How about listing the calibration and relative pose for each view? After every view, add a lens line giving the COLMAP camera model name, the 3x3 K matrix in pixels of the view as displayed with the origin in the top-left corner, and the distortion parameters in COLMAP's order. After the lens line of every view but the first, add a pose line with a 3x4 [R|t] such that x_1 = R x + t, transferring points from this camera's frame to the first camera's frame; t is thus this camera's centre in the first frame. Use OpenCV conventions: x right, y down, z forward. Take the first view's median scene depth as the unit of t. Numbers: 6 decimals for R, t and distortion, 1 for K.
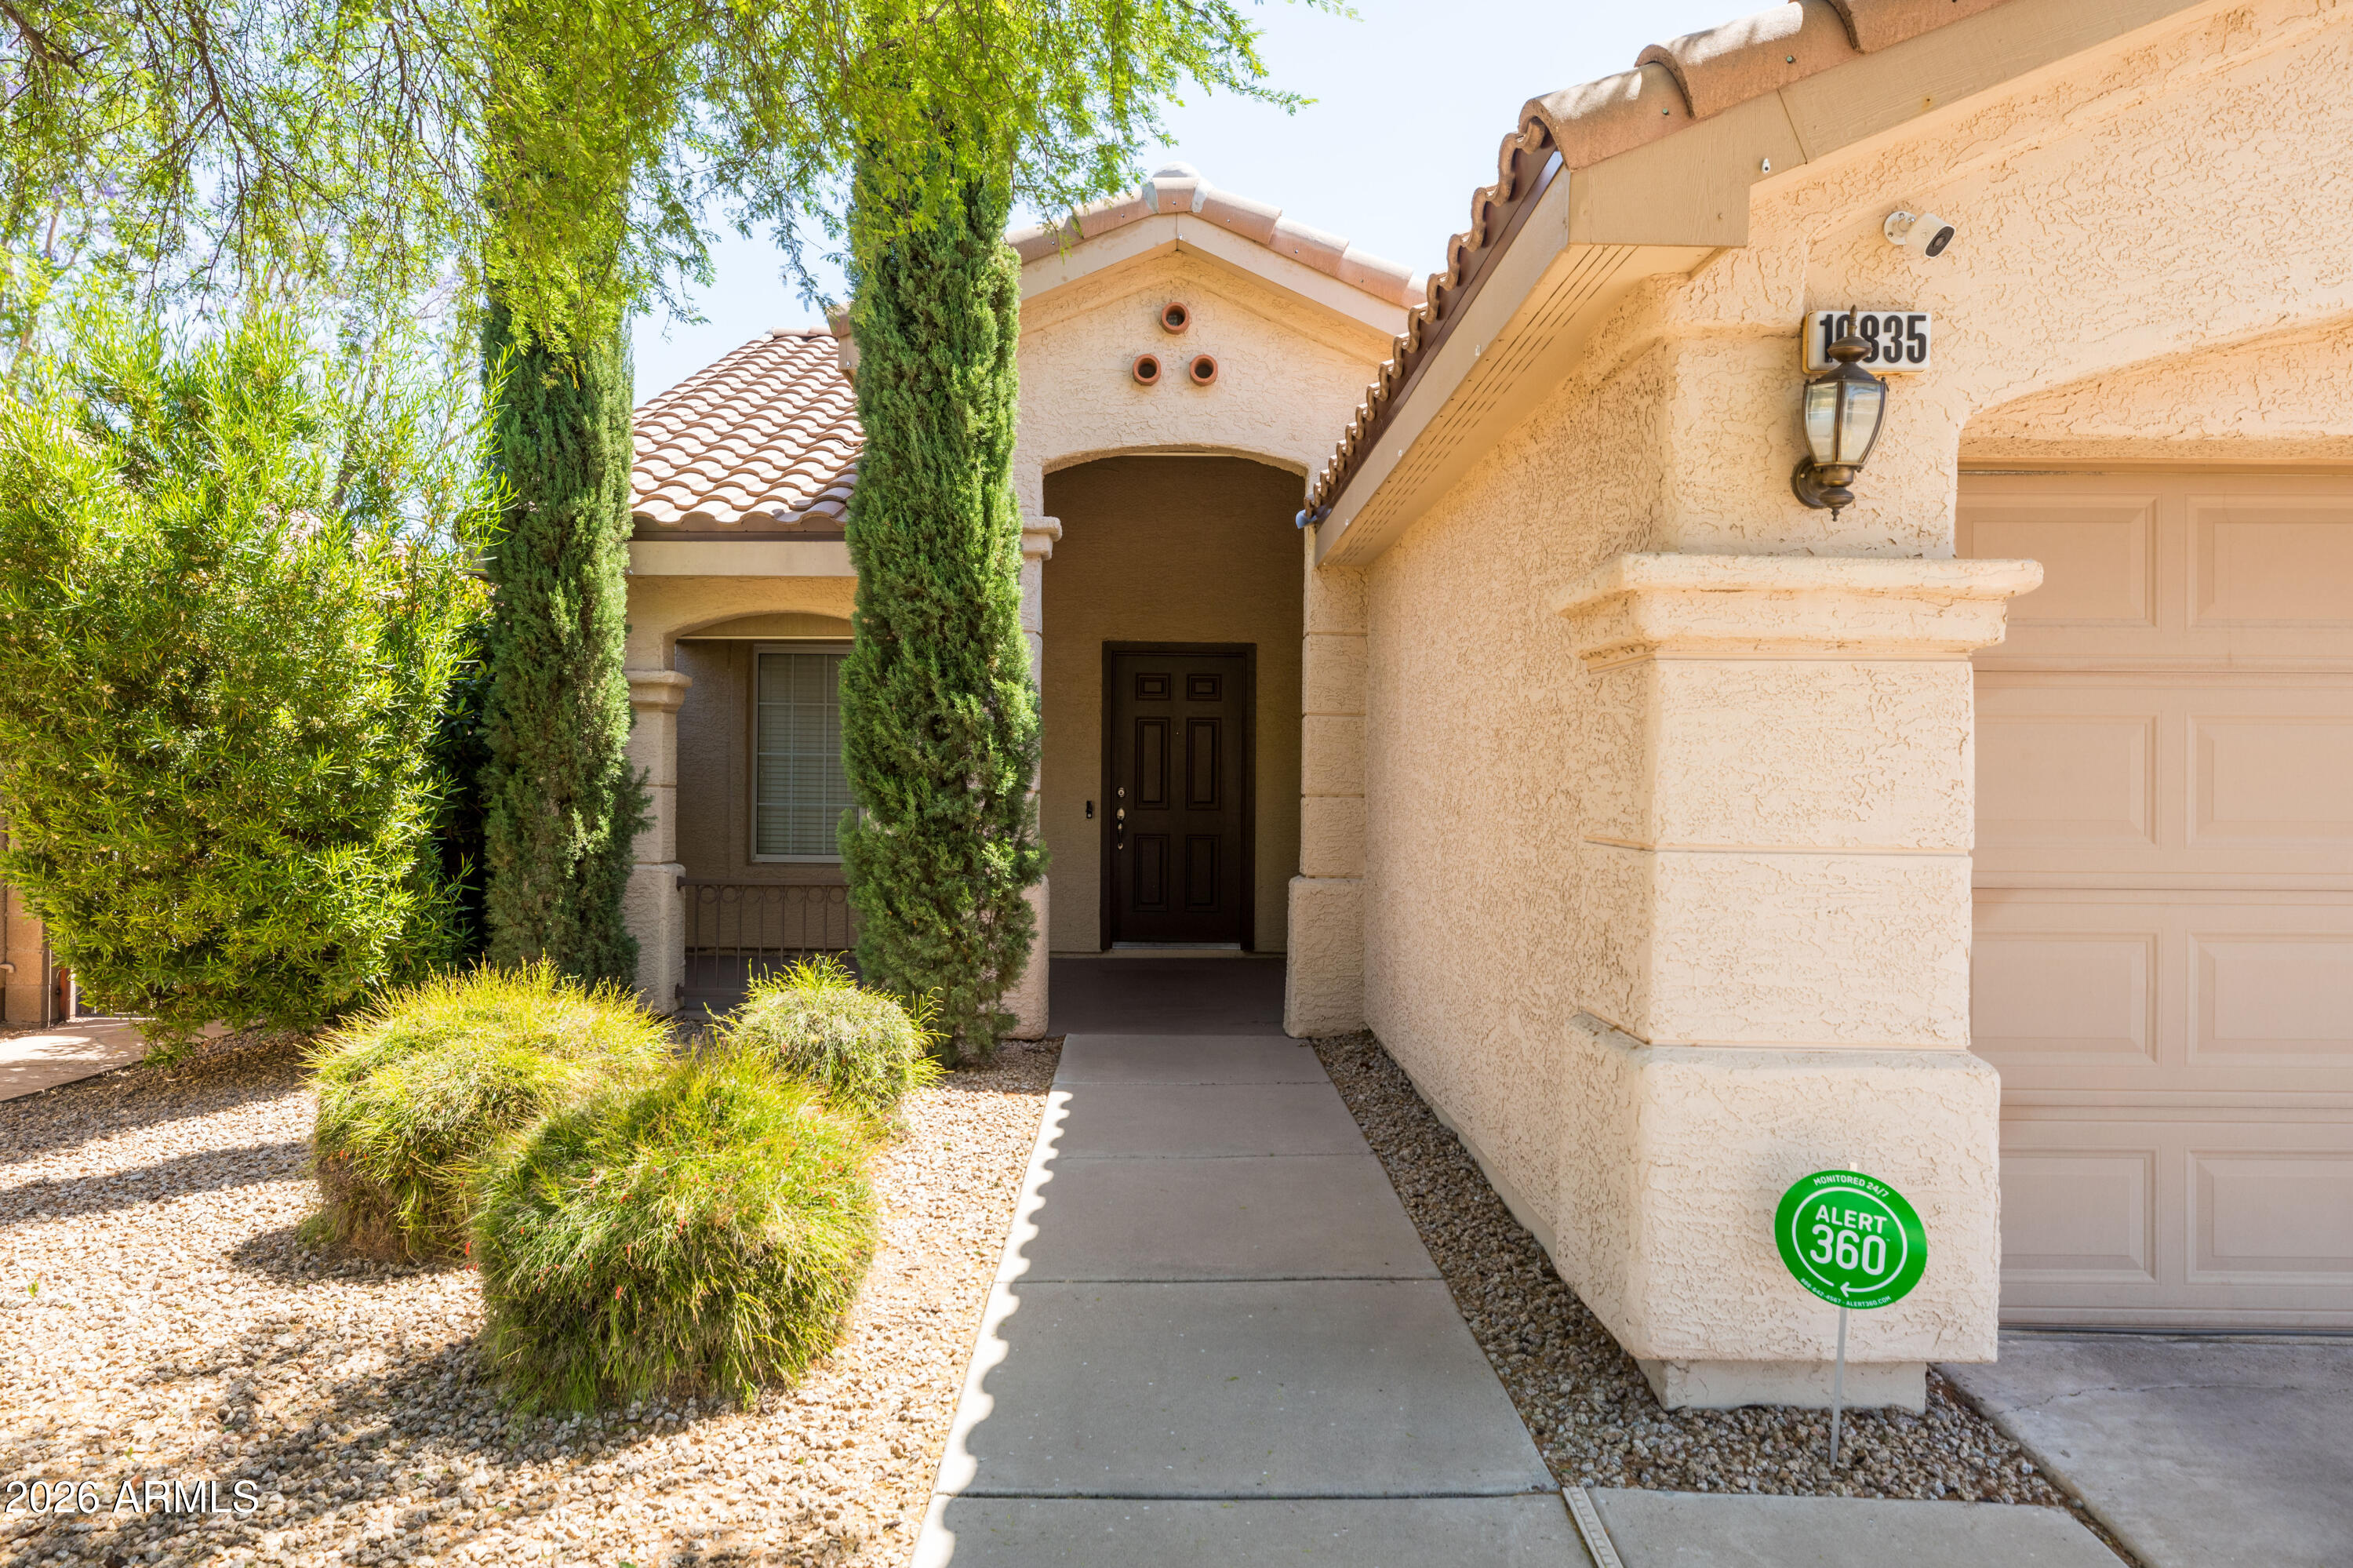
lens RADIAL K [[1592.6, 0, 1161.1], [0, 1592.6, 777.6], [0, 0, 1]] dist [0.016874, 0.000861]
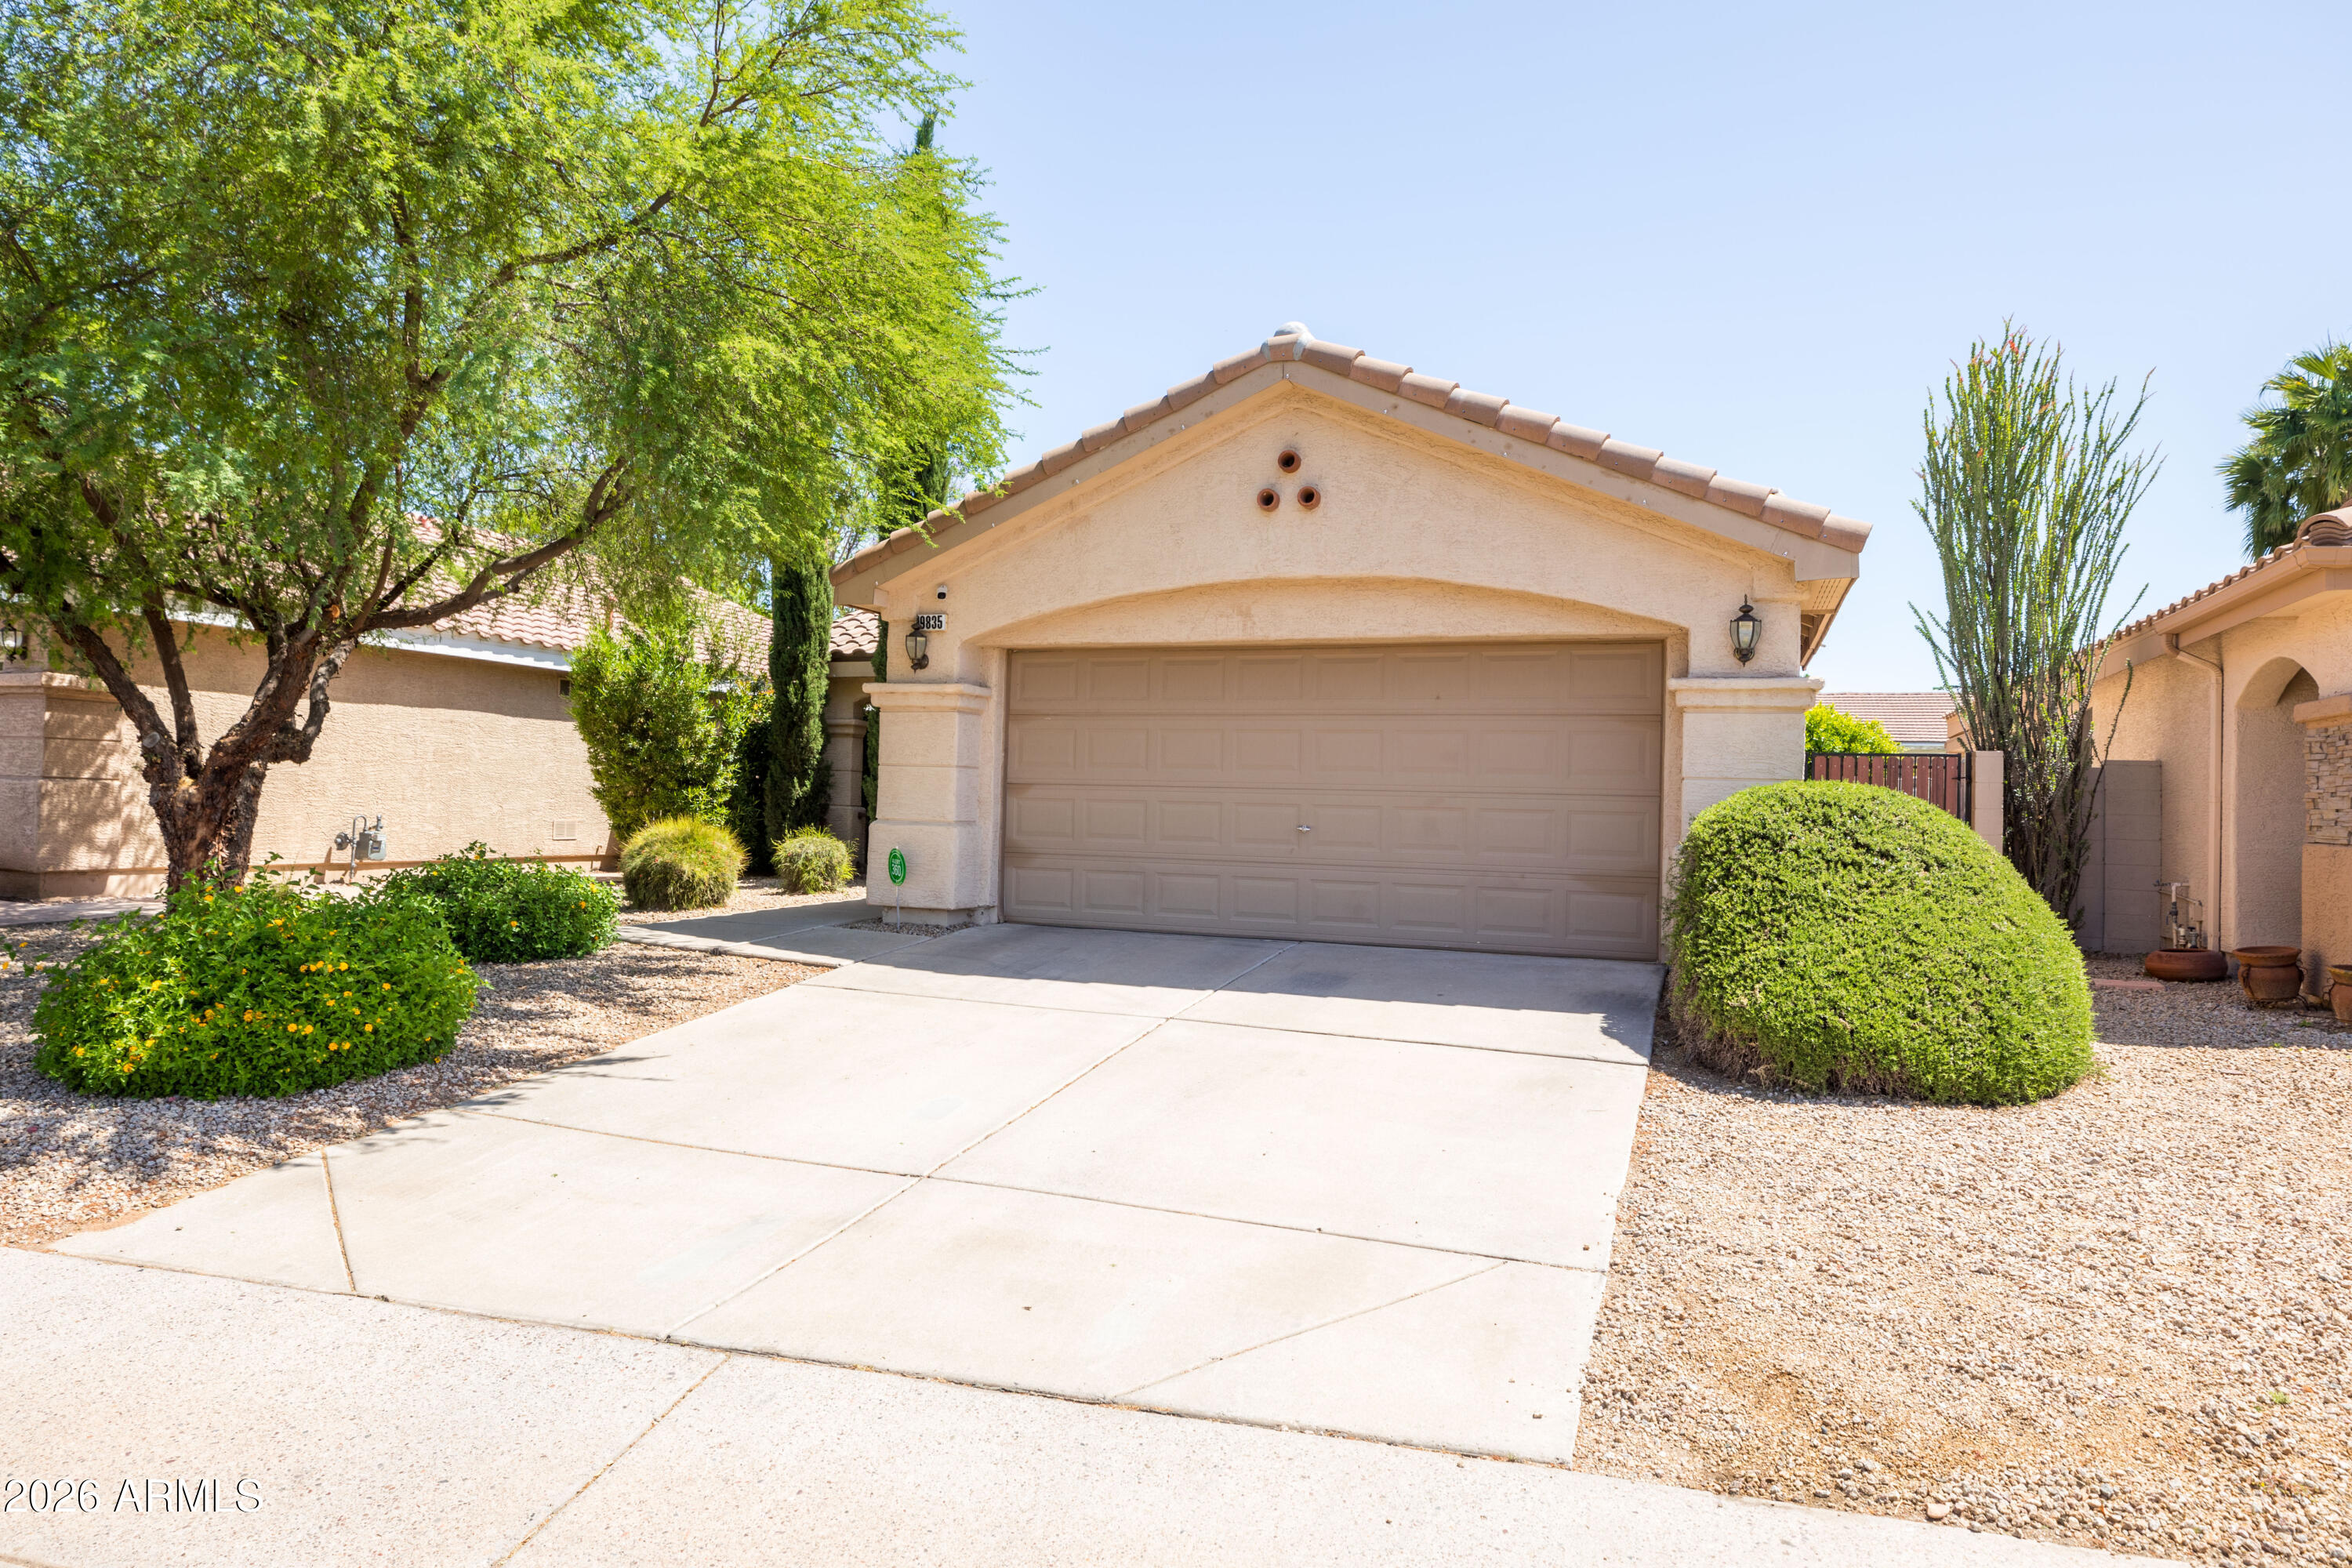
lens RADIAL K [[1458.4, 0, 1176.0], [0, 1458.4, 784.0], [0, 0, 1]] dist [-0.001564, -0.001207]
pose [[0.929328, 0.011125, -0.369087, 1.067110], [-0.020633, 0.999549, -0.021825, 0.072678], [0.368678, 0.027898, 0.929138, -0.894759]]
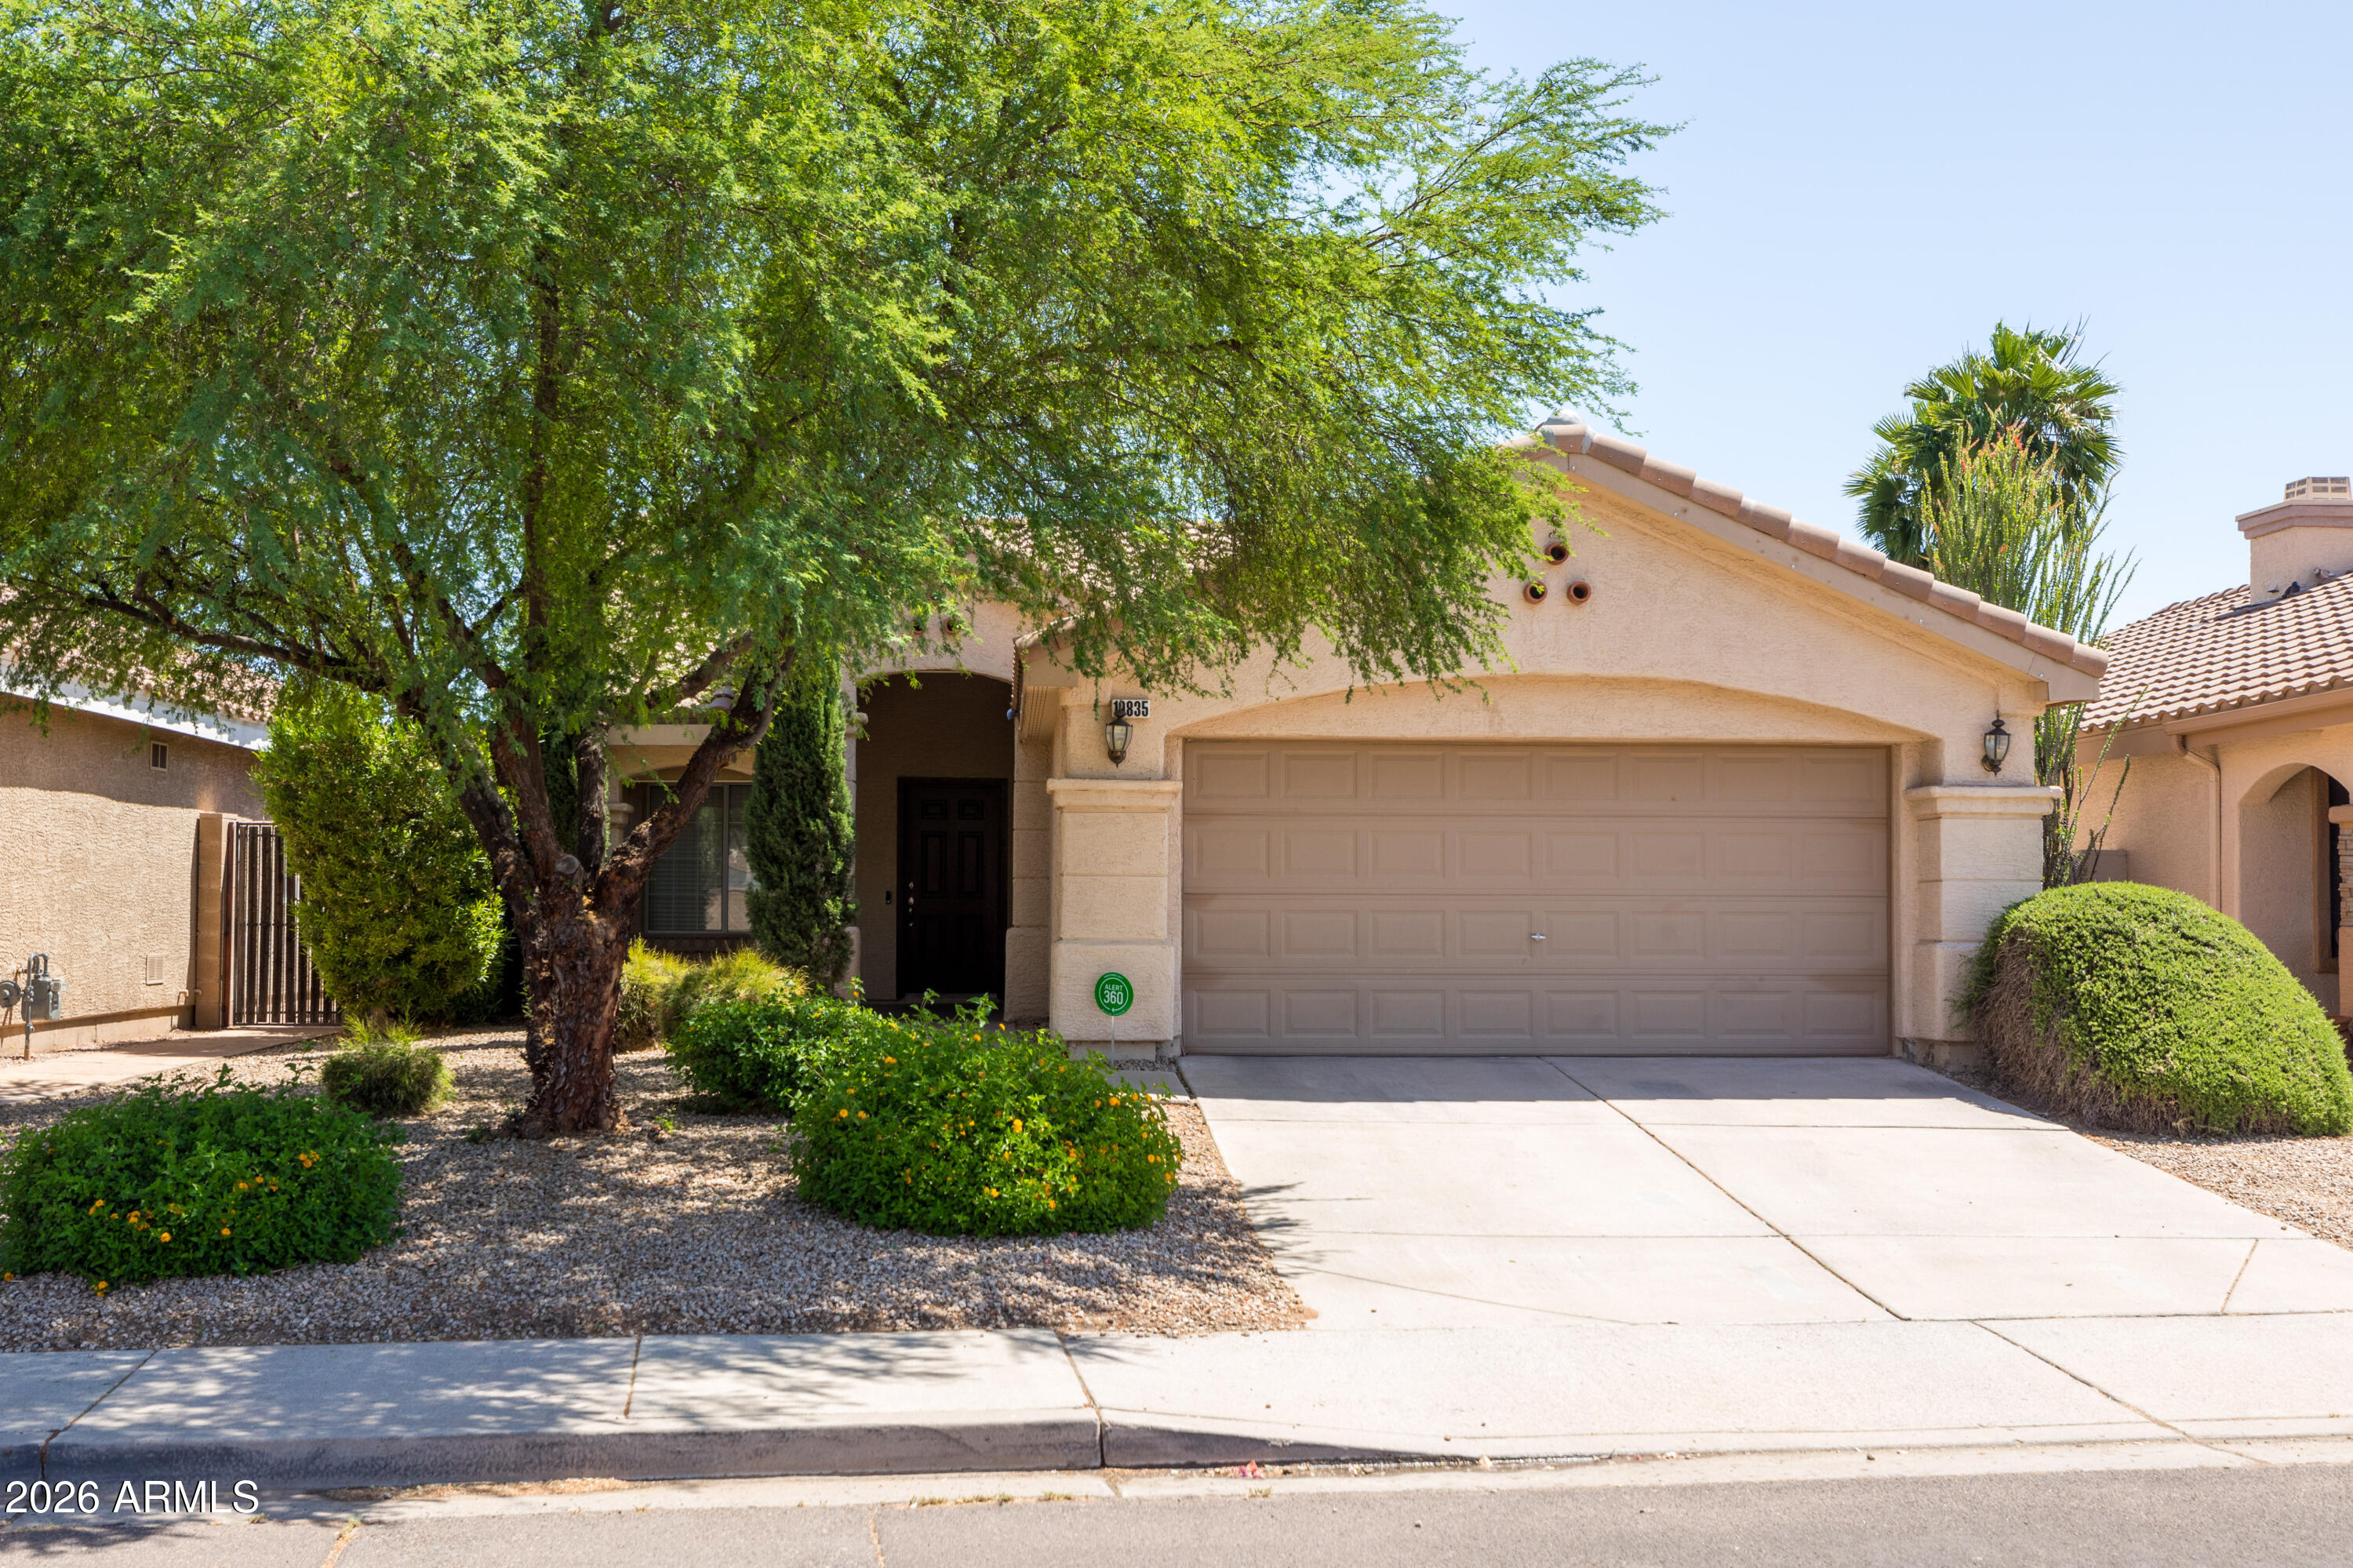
lens RADIAL K [[2377.1, 0, 1134.0], [0, 2377.1, 857.8], [0, 0, 1]] dist [-0.022664, 0.013203]
pose [[0.998909, -0.001849, 0.046671, 0.116617], [0.003090, 0.999643, -0.026527, 0.066174], [-0.046606, 0.026642, 0.998558, -1.750727]]
